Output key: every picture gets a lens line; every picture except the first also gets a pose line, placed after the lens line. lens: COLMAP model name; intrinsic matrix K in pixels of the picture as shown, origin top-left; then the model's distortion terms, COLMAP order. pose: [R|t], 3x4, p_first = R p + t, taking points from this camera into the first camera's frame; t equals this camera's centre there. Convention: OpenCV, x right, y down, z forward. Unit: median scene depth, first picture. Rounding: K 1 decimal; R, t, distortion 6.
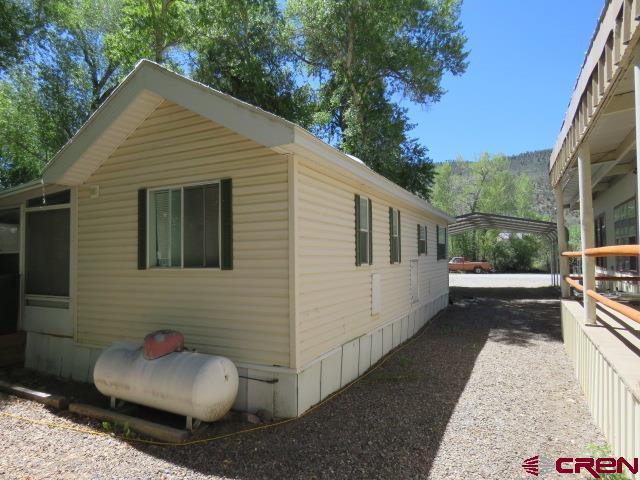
lens RADIAL K [[401.5, 0, 317.7], [0, 401.5, 242.4], [0, 0, 1]] dist [-0.021805, 0.001757]
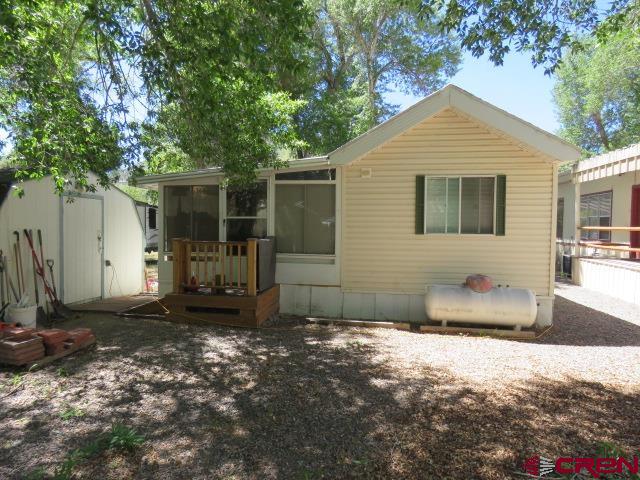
lens RADIAL K [[401.5, 0, 317.7], [0, 401.5, 242.4], [0, 0, 1]] dist [-0.021805, 0.001757]
pose [[0.959432, 0.013373, 0.281624, -1.222804], [-0.034994, 0.996799, 0.071884, 0.009062], [-0.279761, -0.078823, 0.956828, -0.239901]]
